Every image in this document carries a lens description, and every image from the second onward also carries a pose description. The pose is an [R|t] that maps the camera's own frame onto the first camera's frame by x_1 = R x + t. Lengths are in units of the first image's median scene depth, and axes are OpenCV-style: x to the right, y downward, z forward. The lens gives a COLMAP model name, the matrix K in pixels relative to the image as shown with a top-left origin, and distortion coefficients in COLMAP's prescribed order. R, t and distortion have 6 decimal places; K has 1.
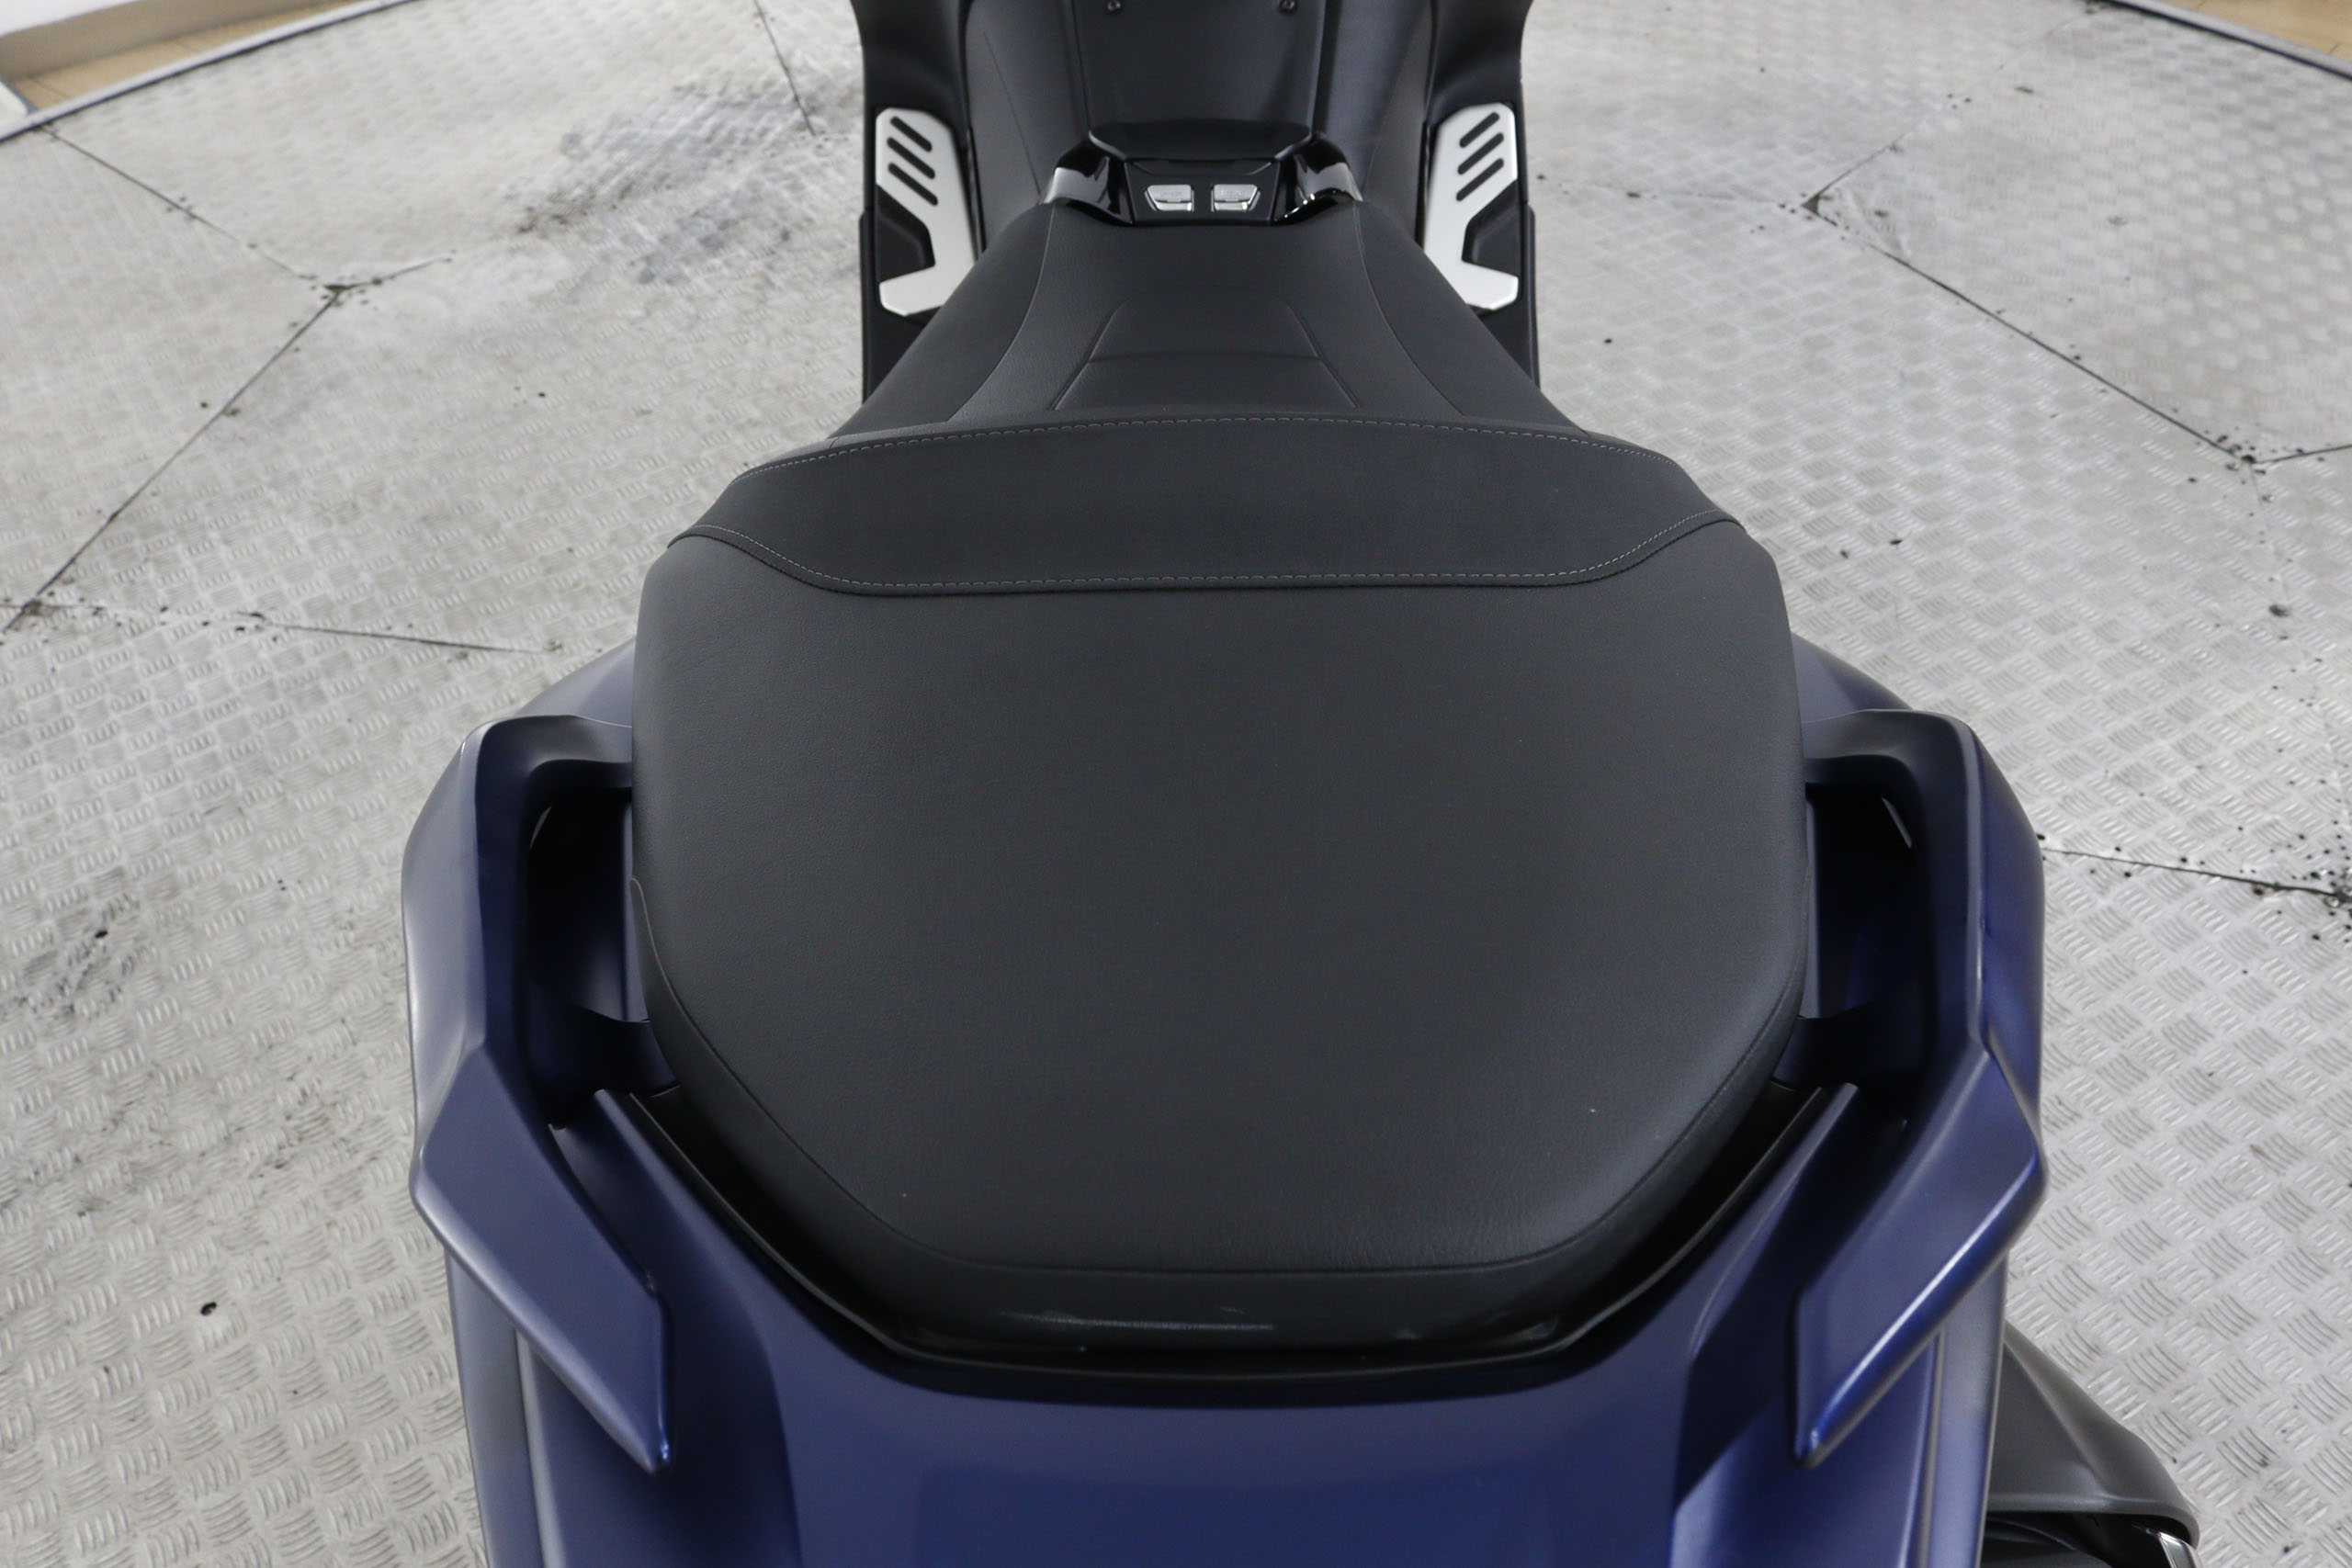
lens RADIAL K [[2114.6, 0, 1154.7], [0, 2114.6, 834.9], [0, 0, 1]] dist [-0.169545, 0.164973]
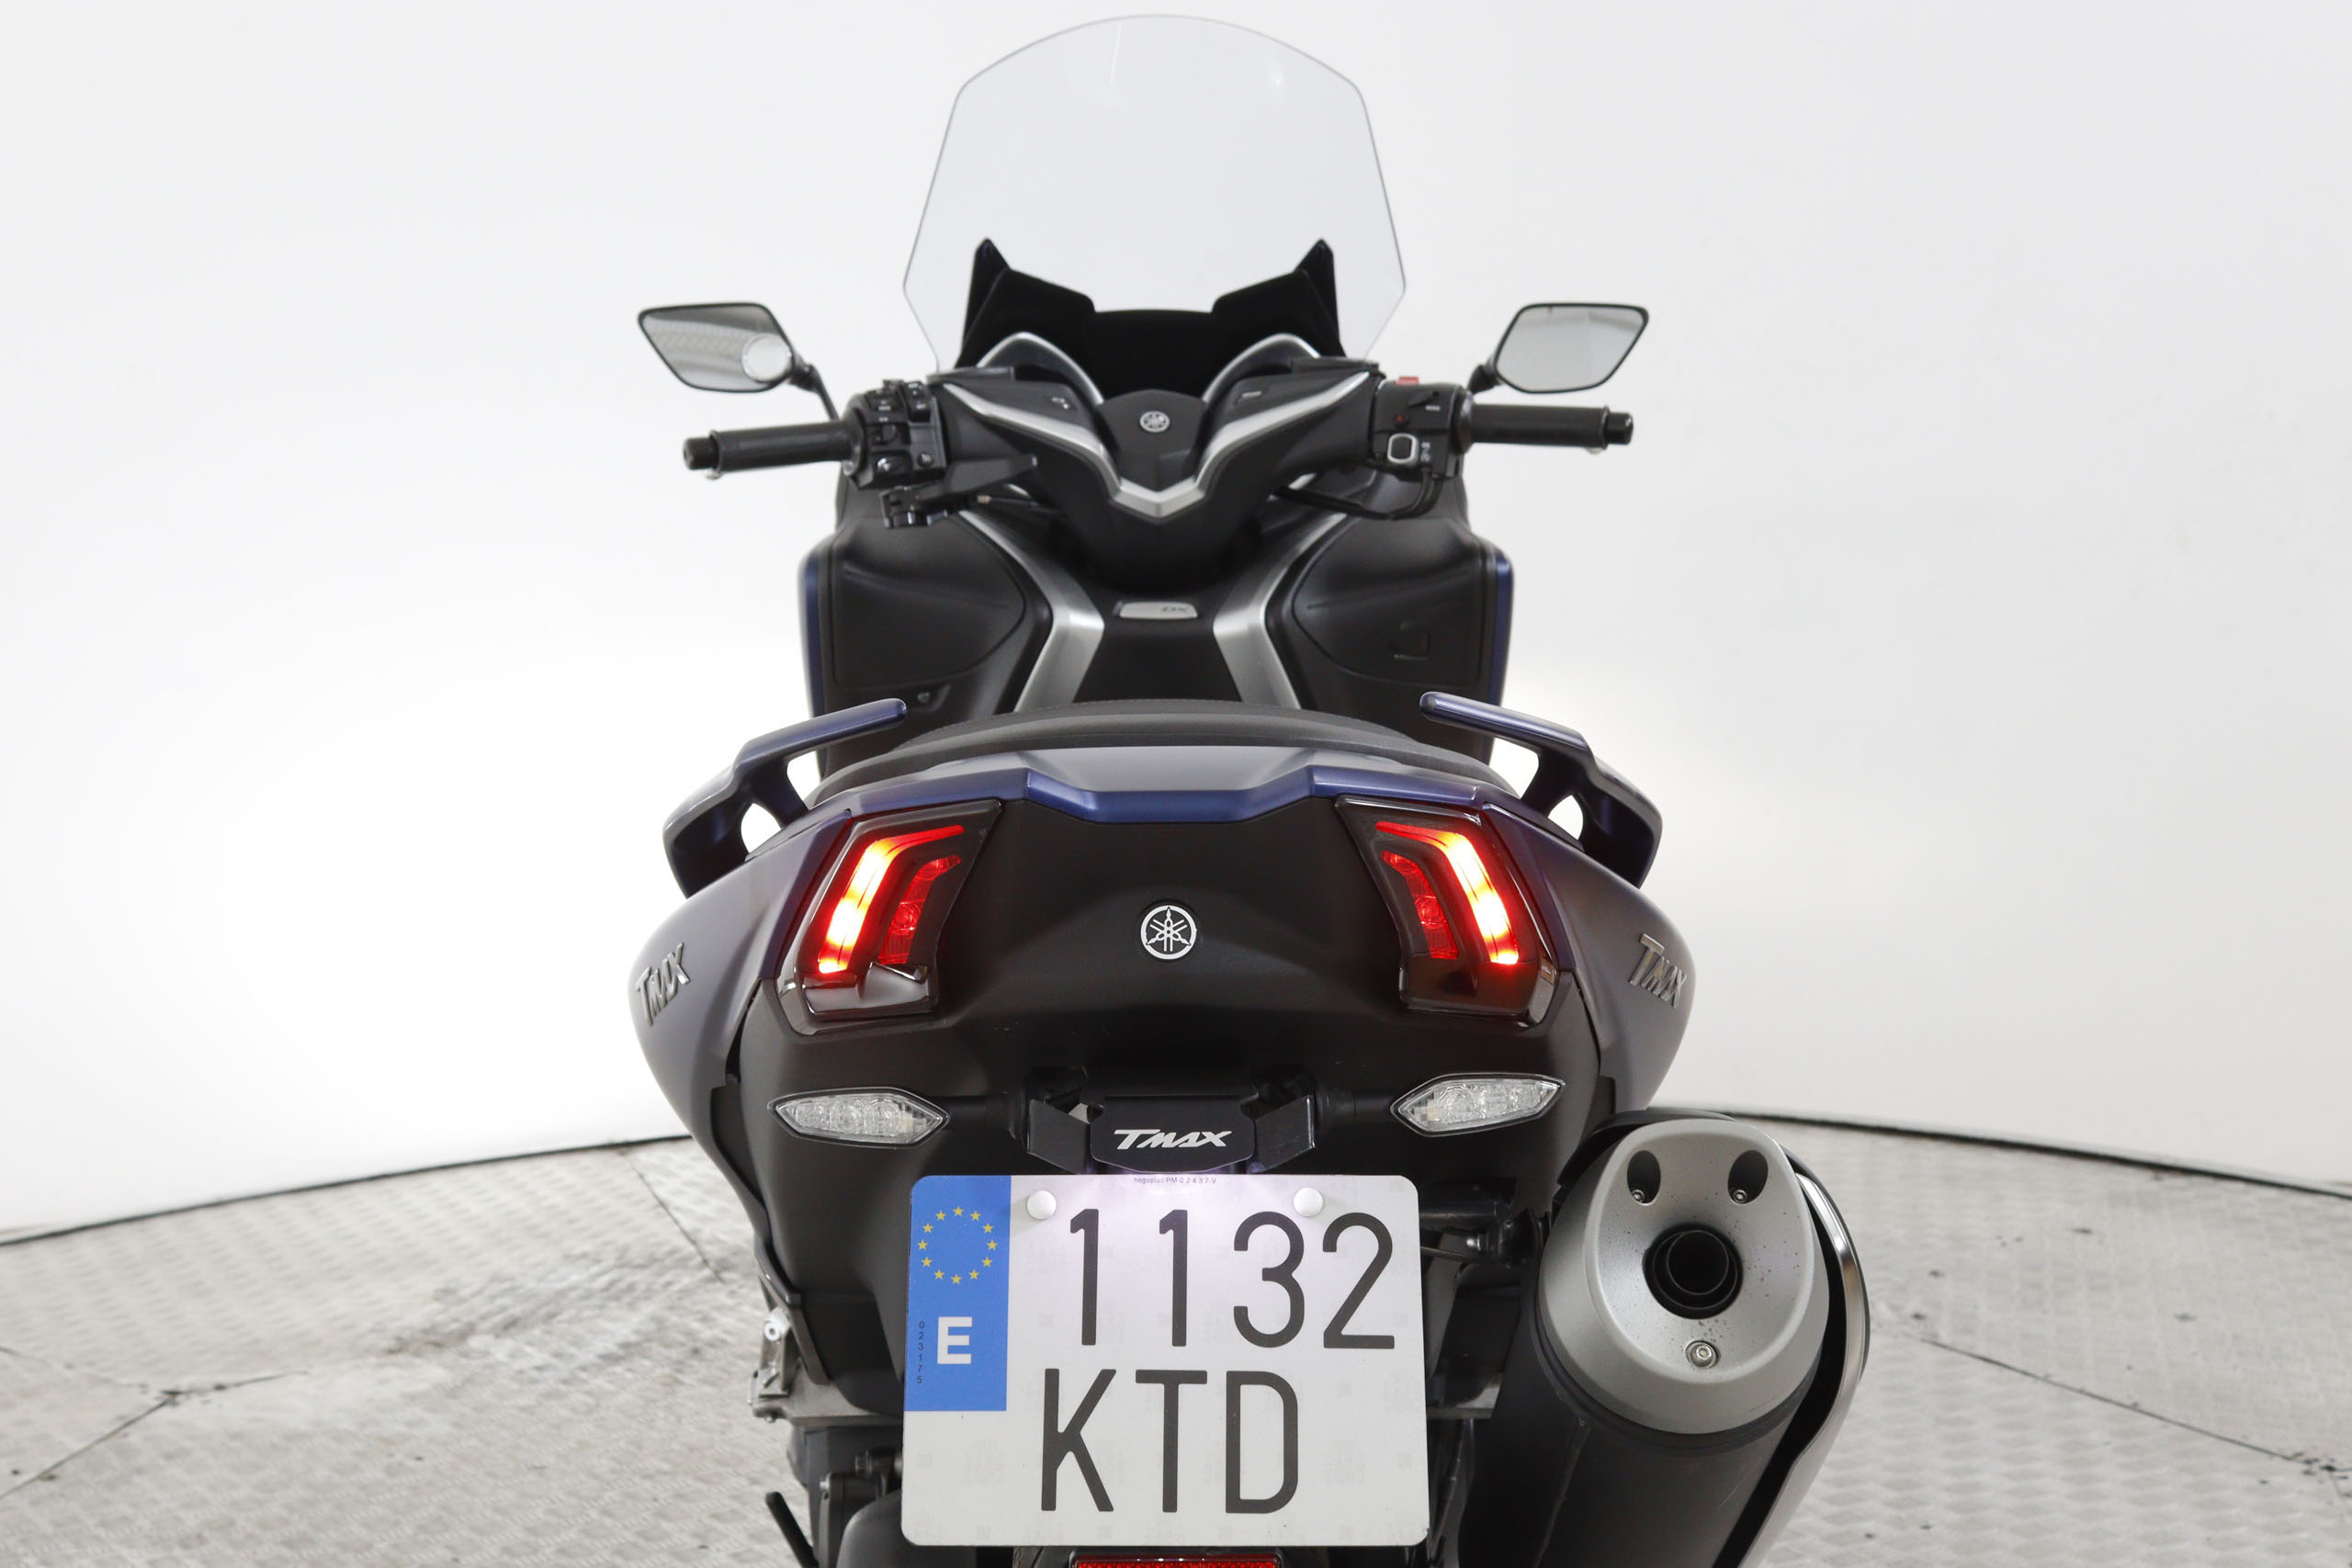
lens RADIAL K [[3105.9, 0, 1176.0], [0, 3105.9, 784.0], [0, 0, 1]] dist [-0.038361, 0.048651]
pose [[0.999726, 0.004498, 0.022951, -0.003064], [0.010308, 0.796140, -0.605025, 0.321778], [-0.020993, 0.605096, 0.795875, -0.209158]]
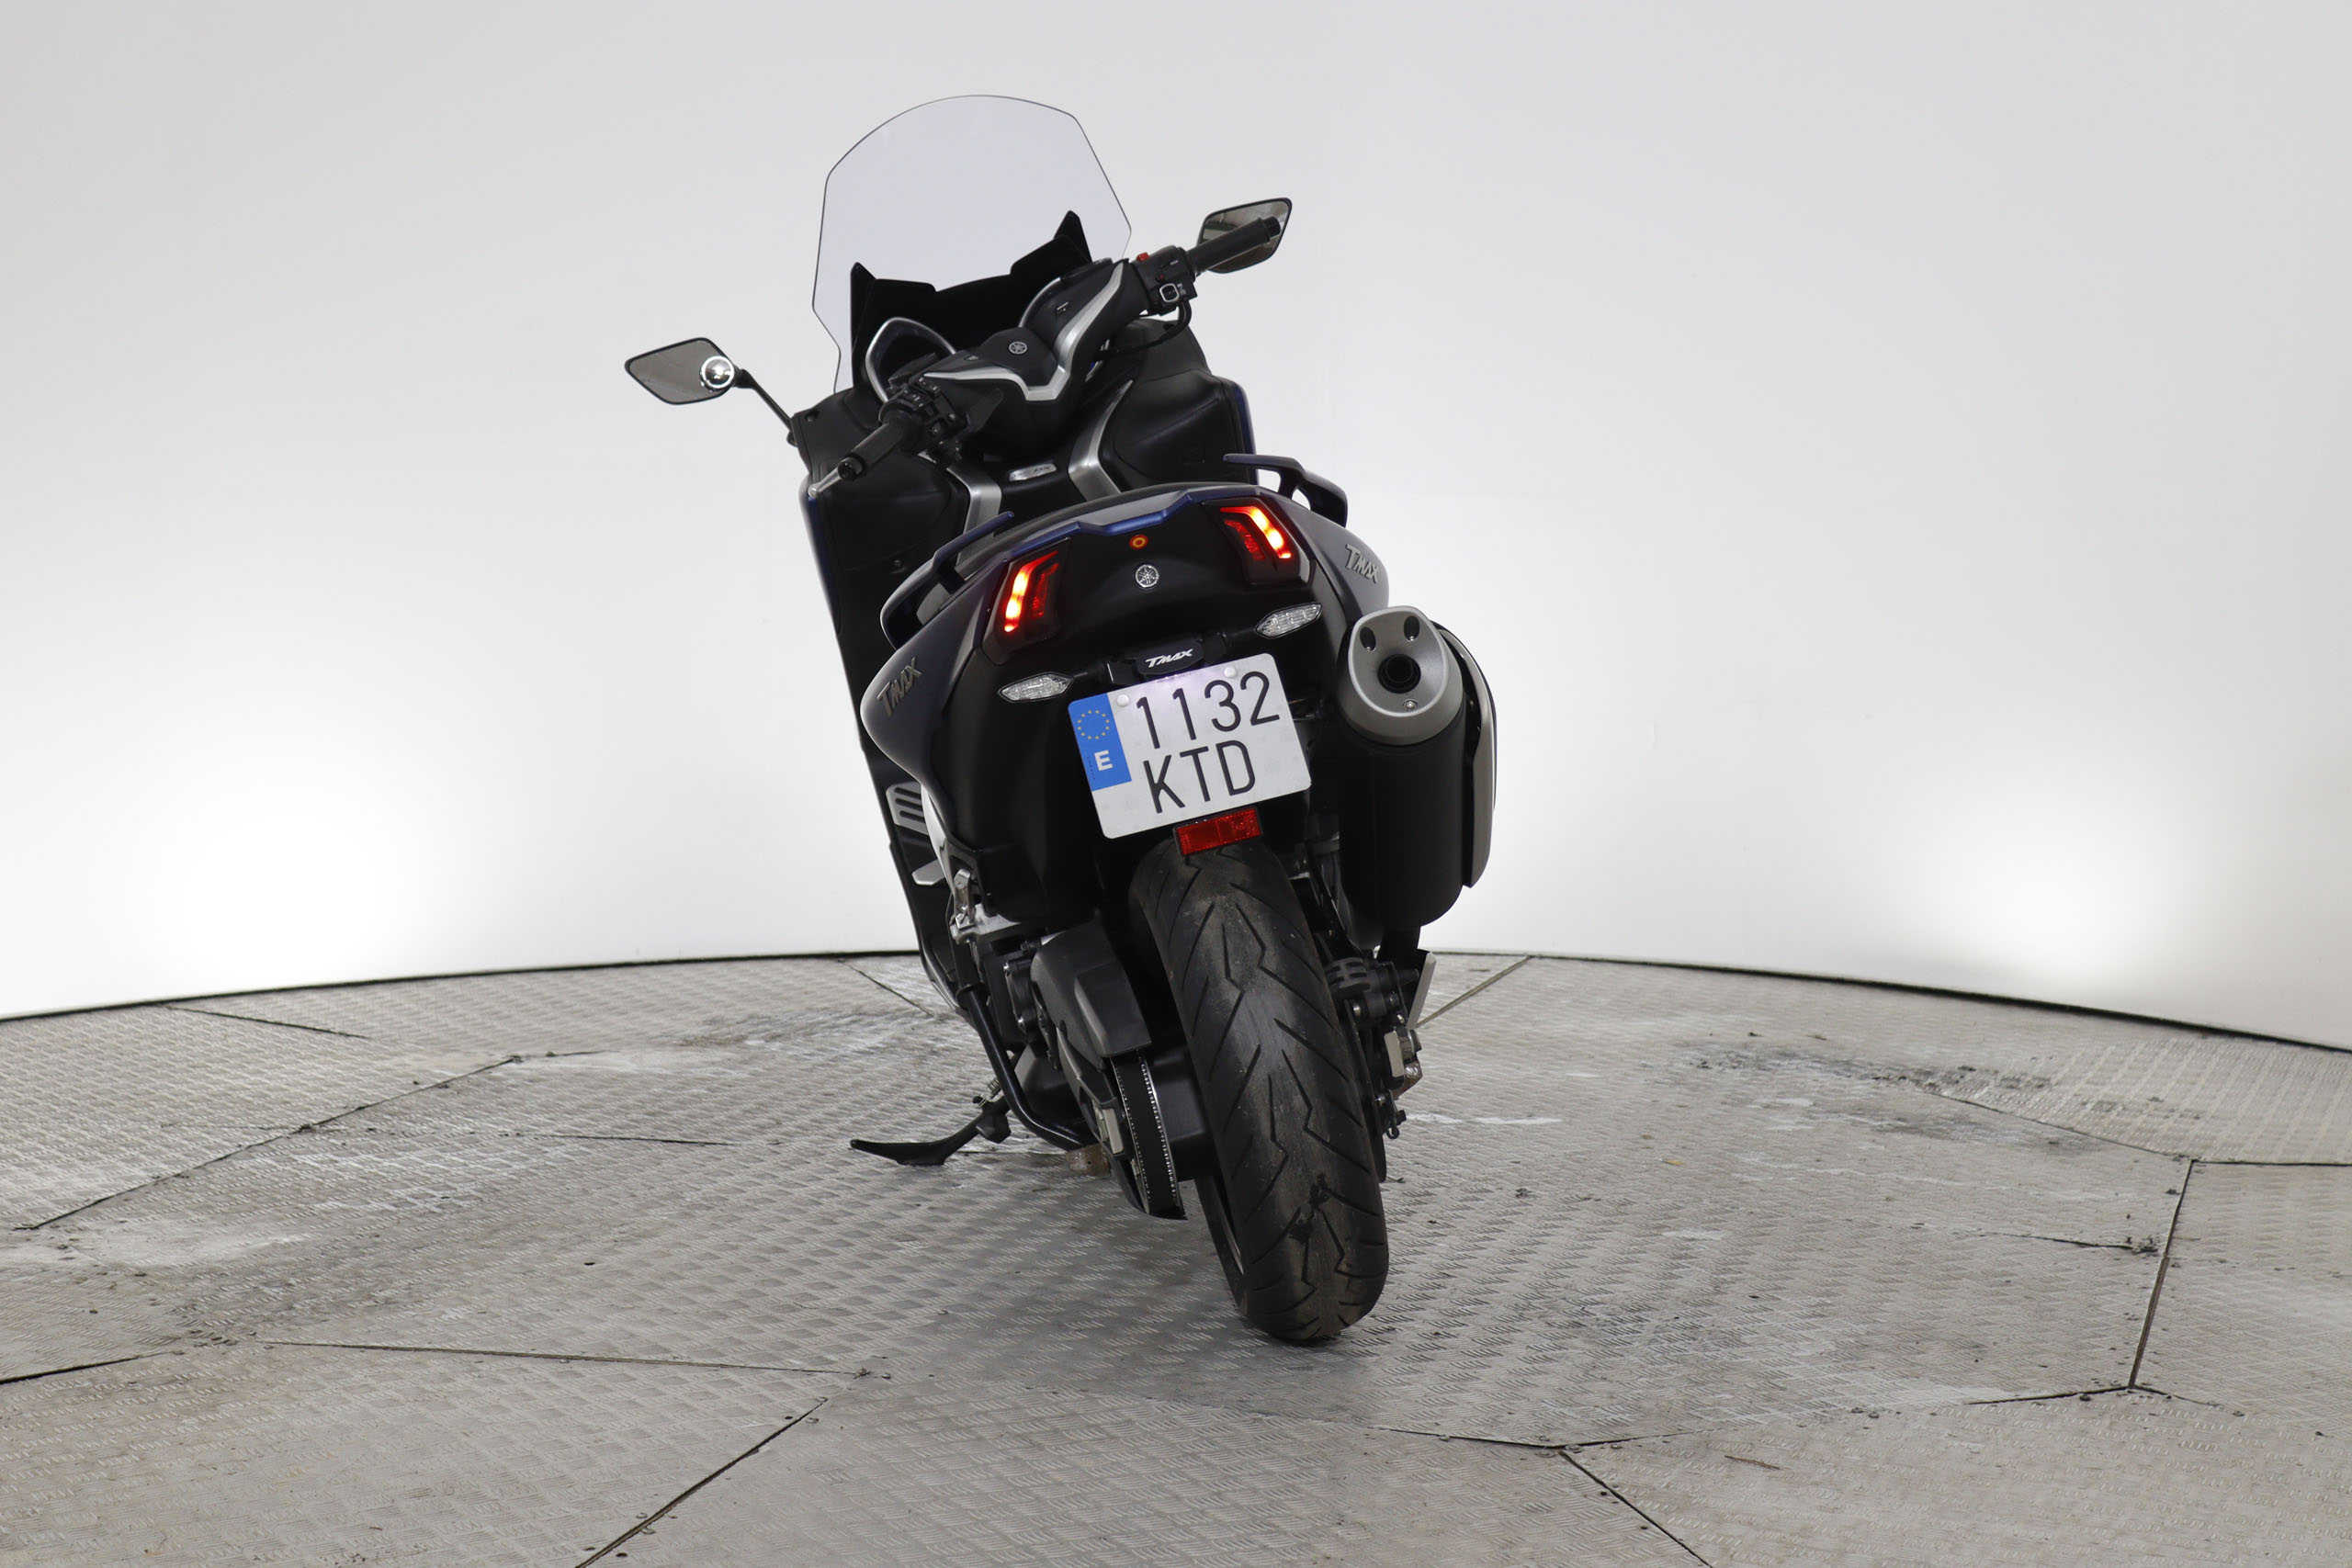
lens RADIAL K [[4454.1, 0, 1176.0], [0, 4454.1, 784.0], [0, 0, 1]] dist [0.242564, -0.000146]
pose [[0.965554, -0.241093, 0.097879, -0.152249], [0.251387, 0.767228, -0.590056, 1.035388], [0.067162, 0.594336, 0.801407, -1.032148]]
